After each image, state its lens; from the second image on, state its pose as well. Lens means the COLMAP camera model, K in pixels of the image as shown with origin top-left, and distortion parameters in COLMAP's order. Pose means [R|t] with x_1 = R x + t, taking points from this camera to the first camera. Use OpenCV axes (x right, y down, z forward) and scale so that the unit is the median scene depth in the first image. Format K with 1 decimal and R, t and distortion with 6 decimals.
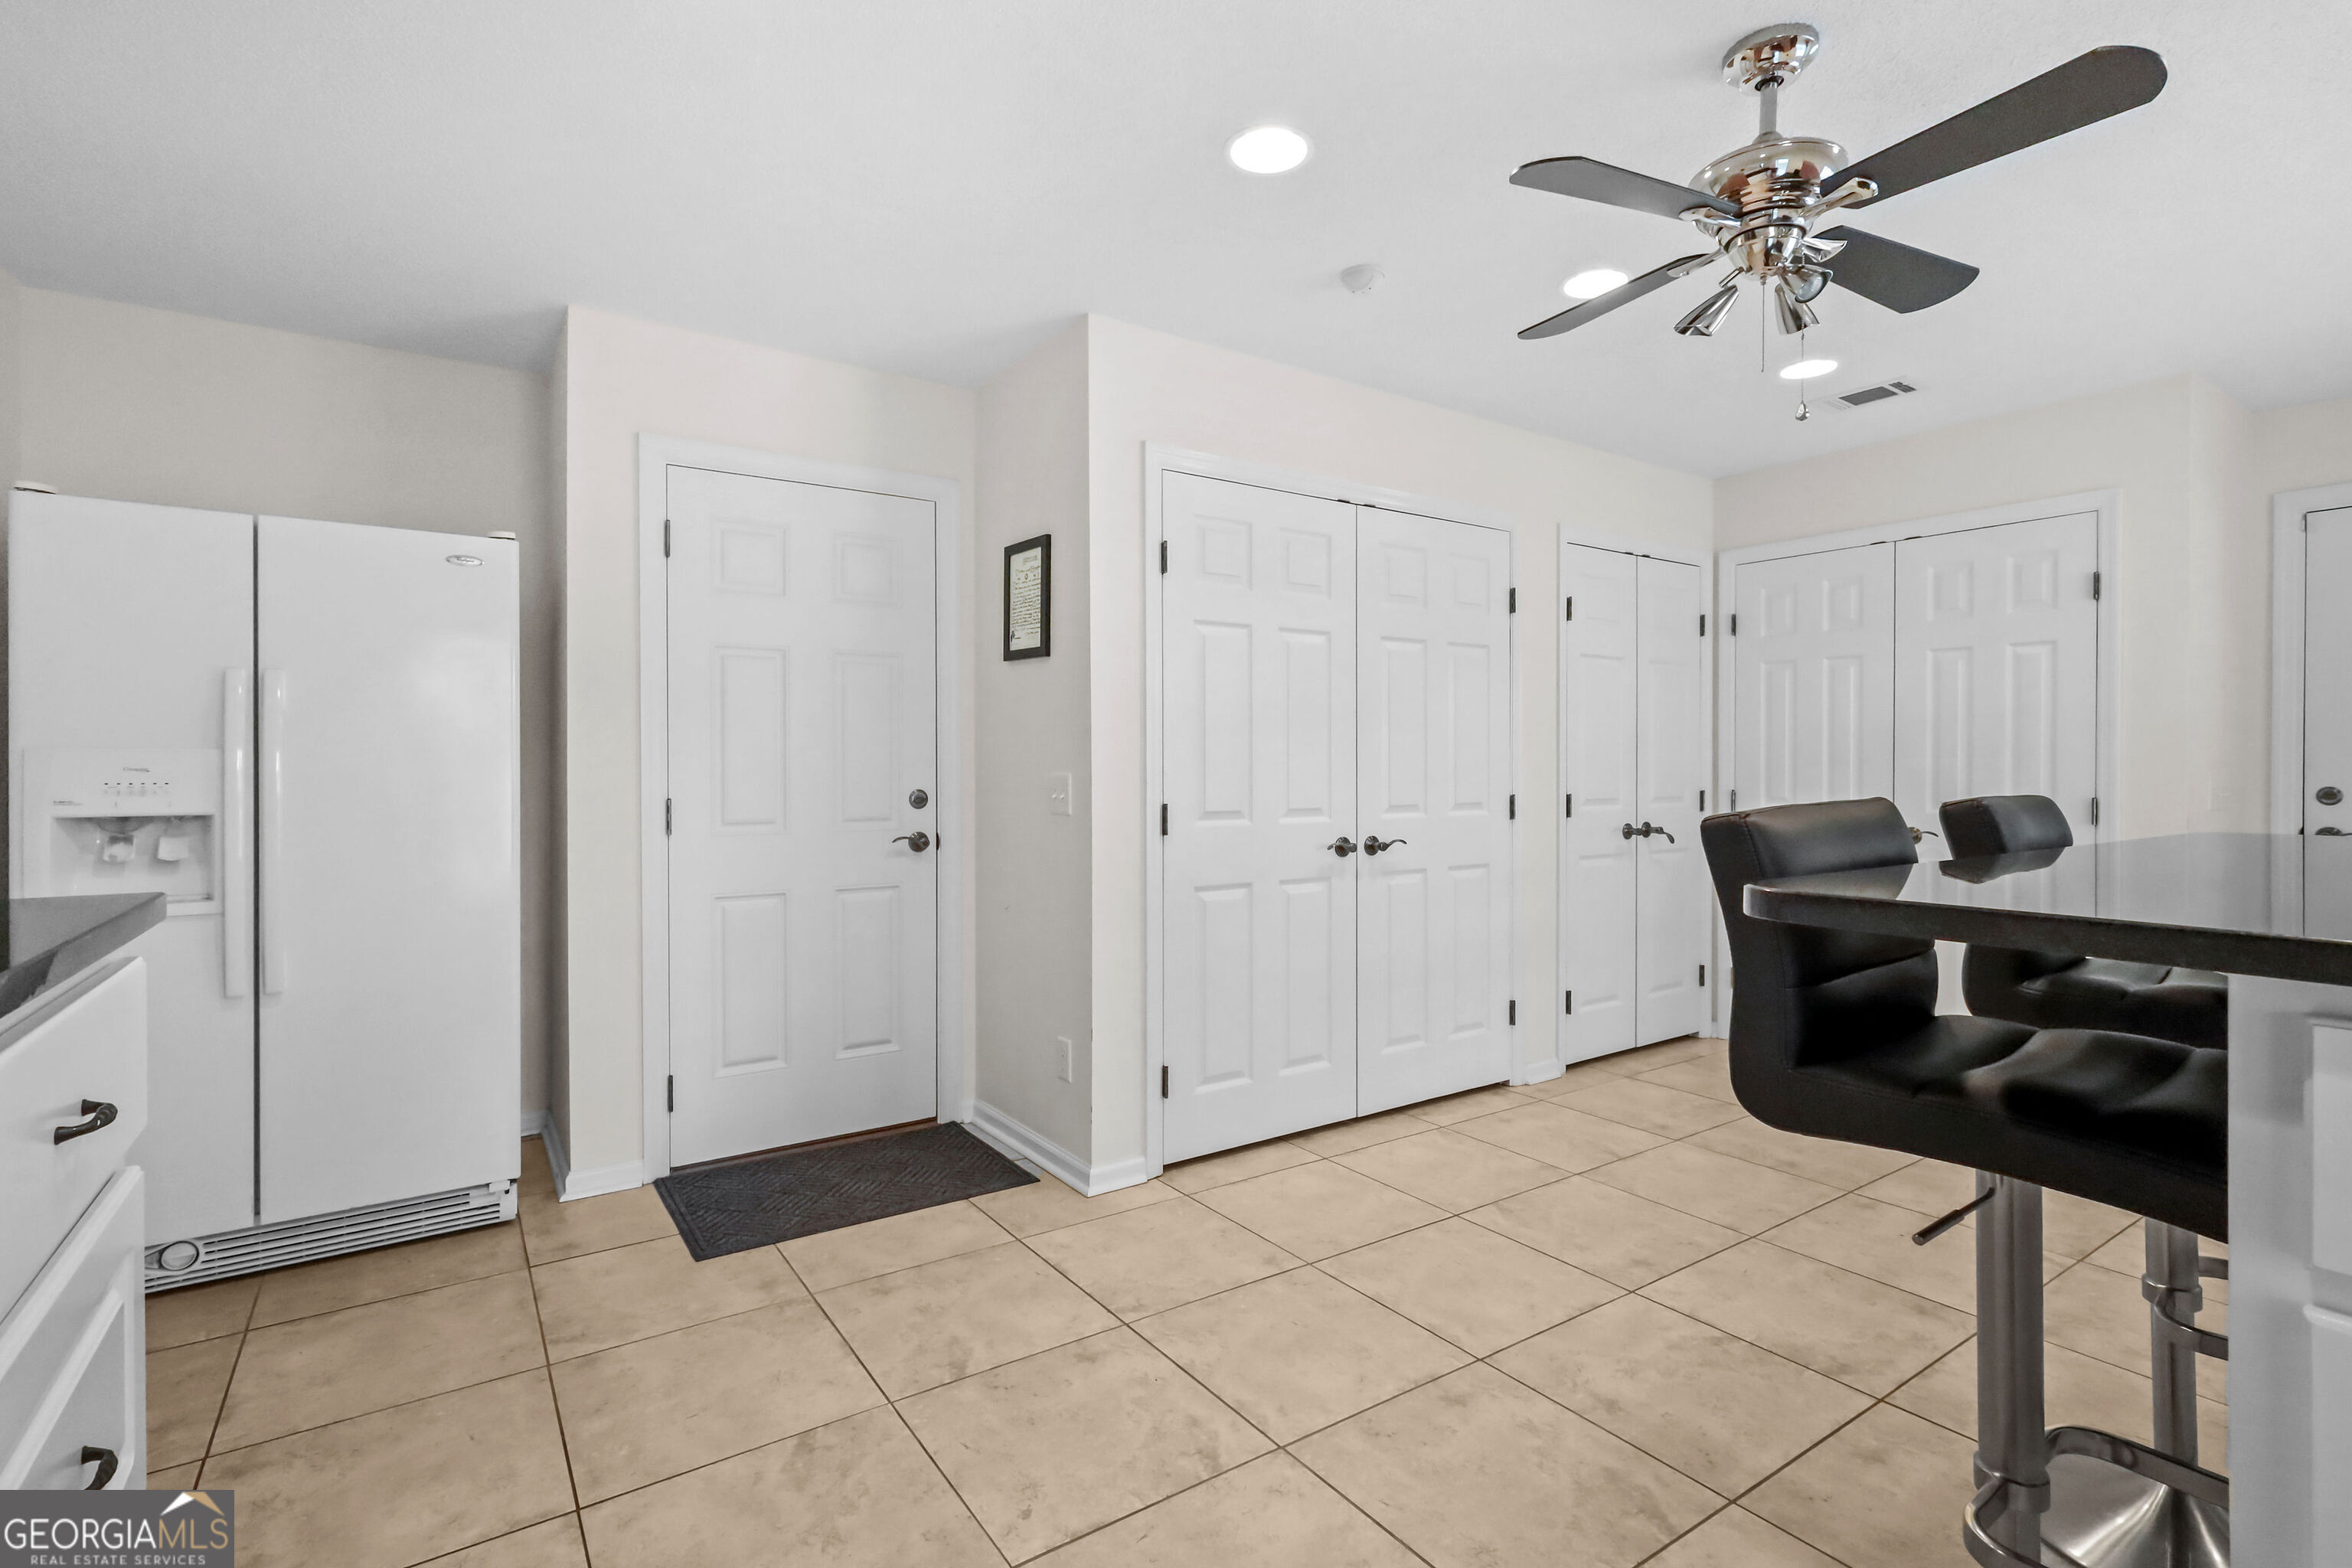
lens RADIAL K [[1098.6, 0, 1182.7], [0, 1098.6, 773.6], [0, 0, 1]] dist [0.002460, -0.000184]
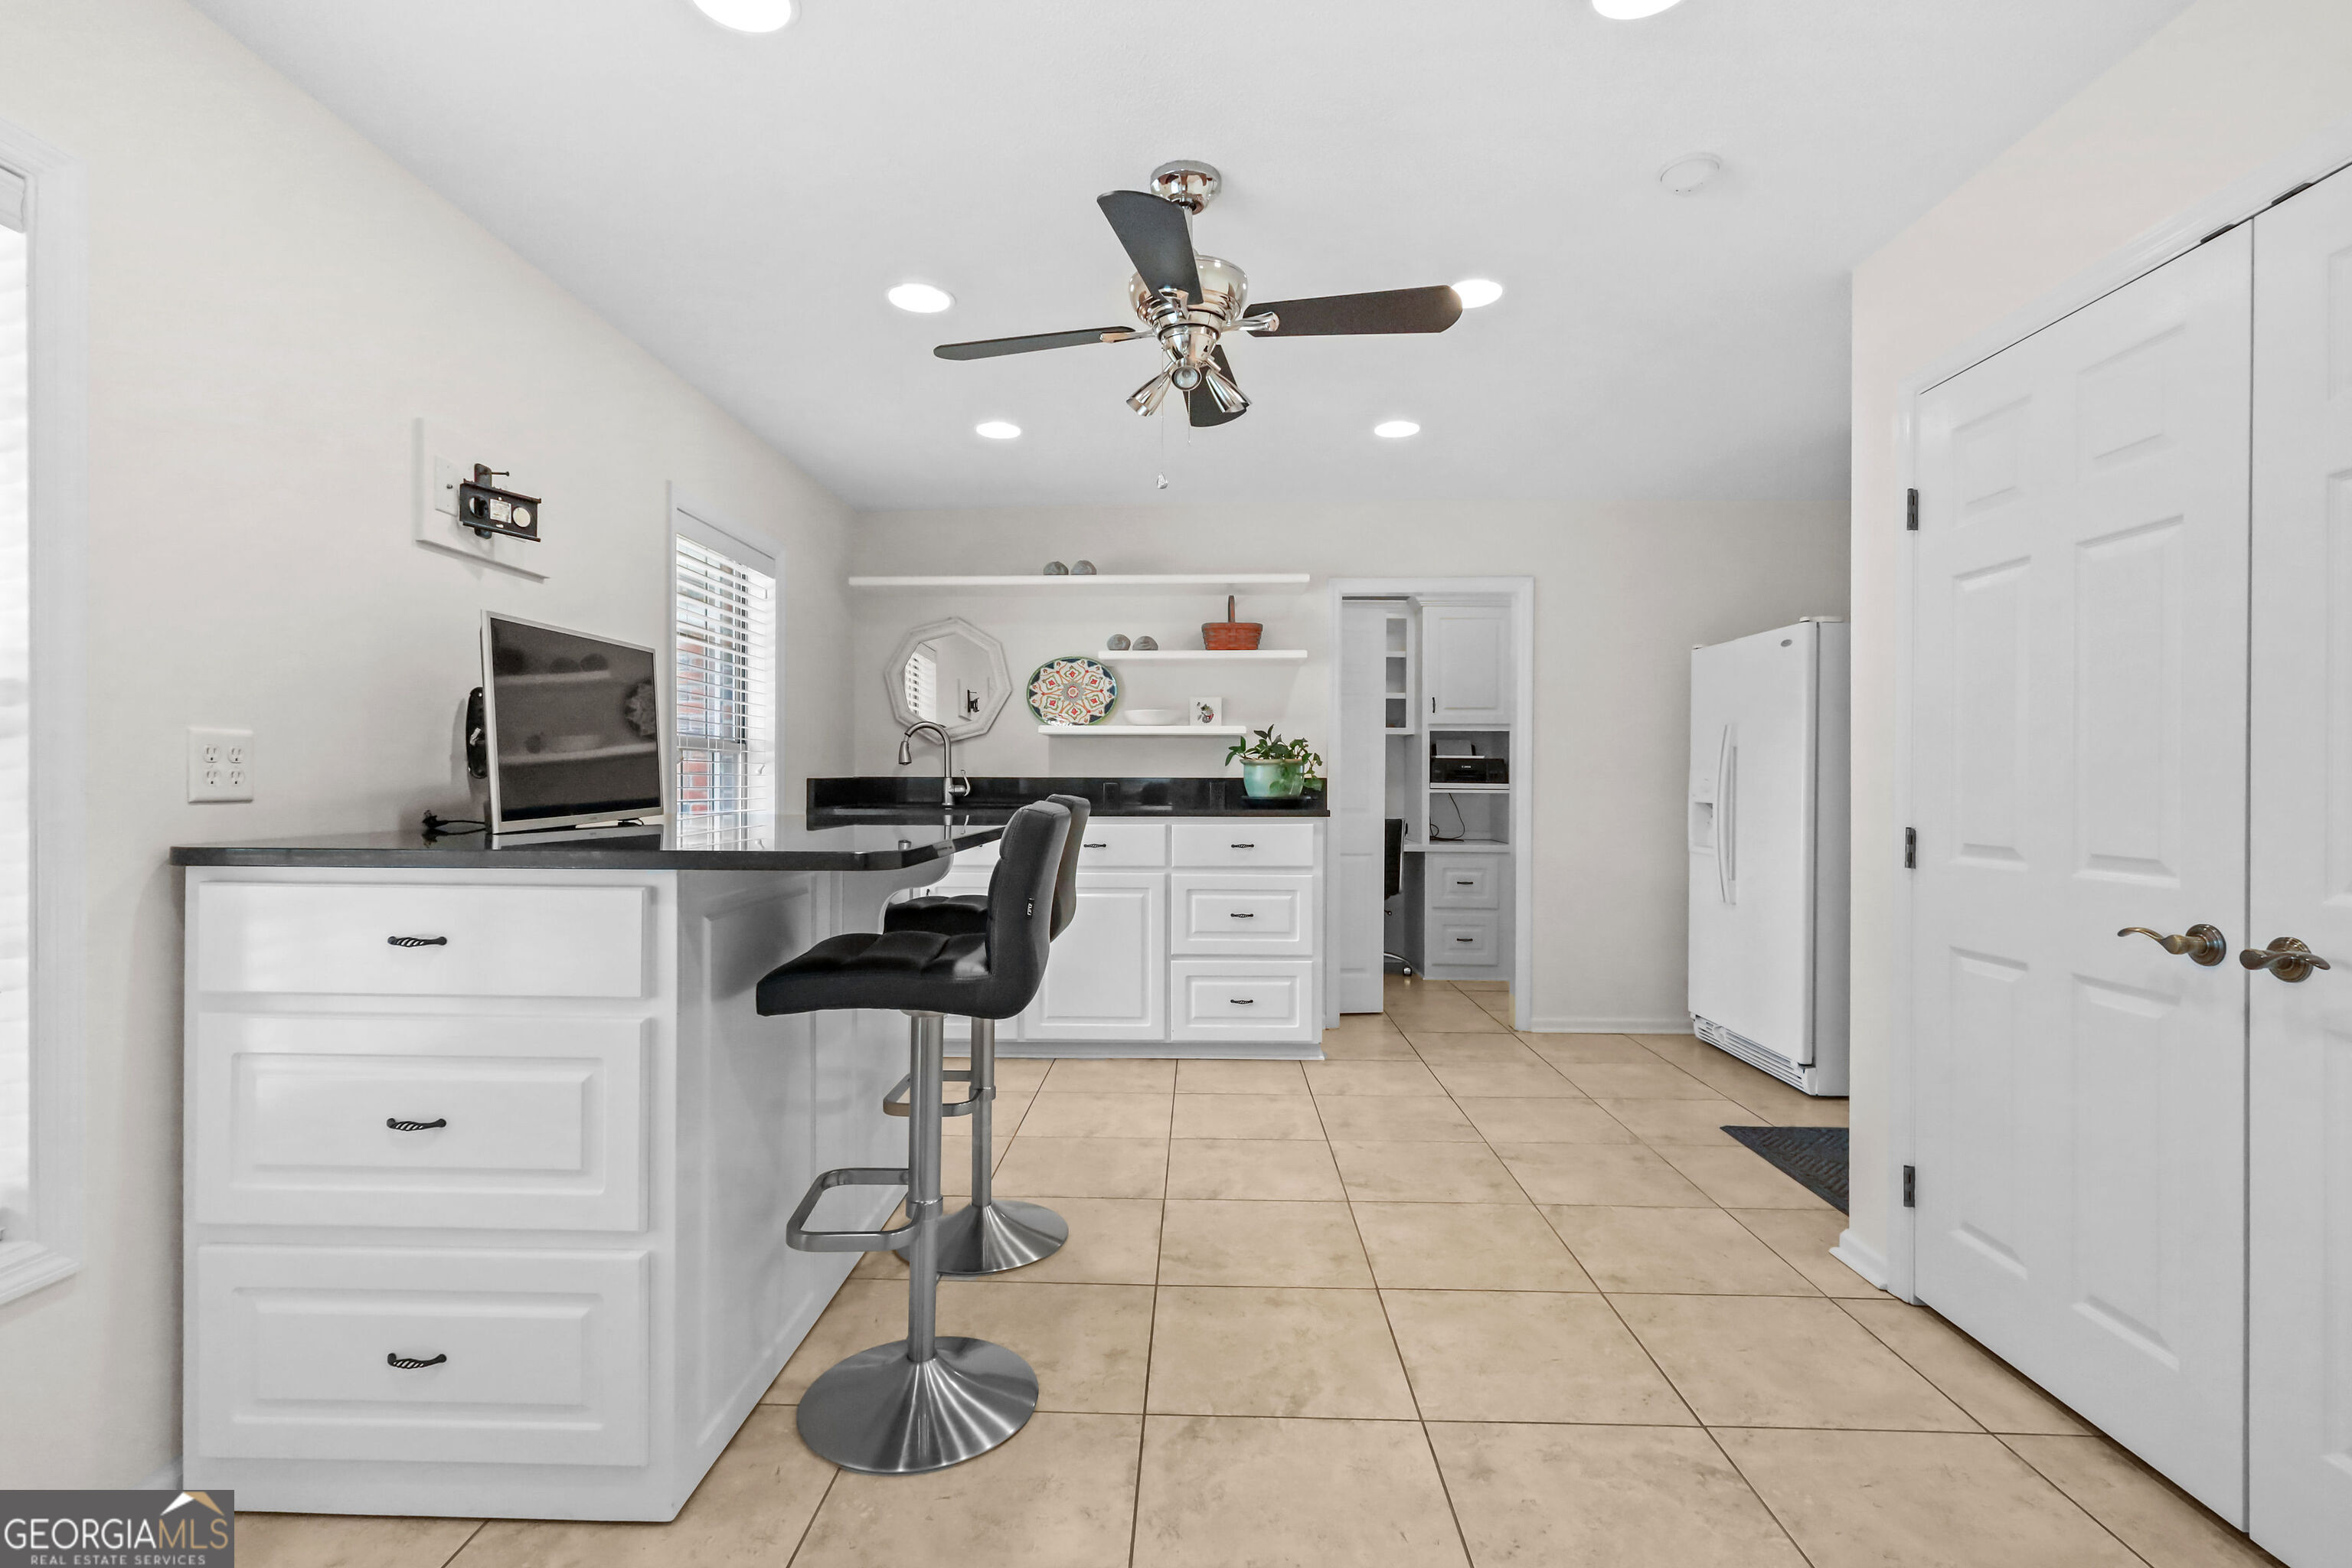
lens RADIAL K [[1098.6, 0, 1176.1], [0, 1098.6, 781.7], [0, 0, 1]] dist [0.002460, -0.000184]
pose [[-0.587257, 0.003628, -0.809392, 1.237903], [-0.006538, 0.999936, 0.009226, -0.012444], [0.809374, 0.010710, -0.587196, 1.394822]]
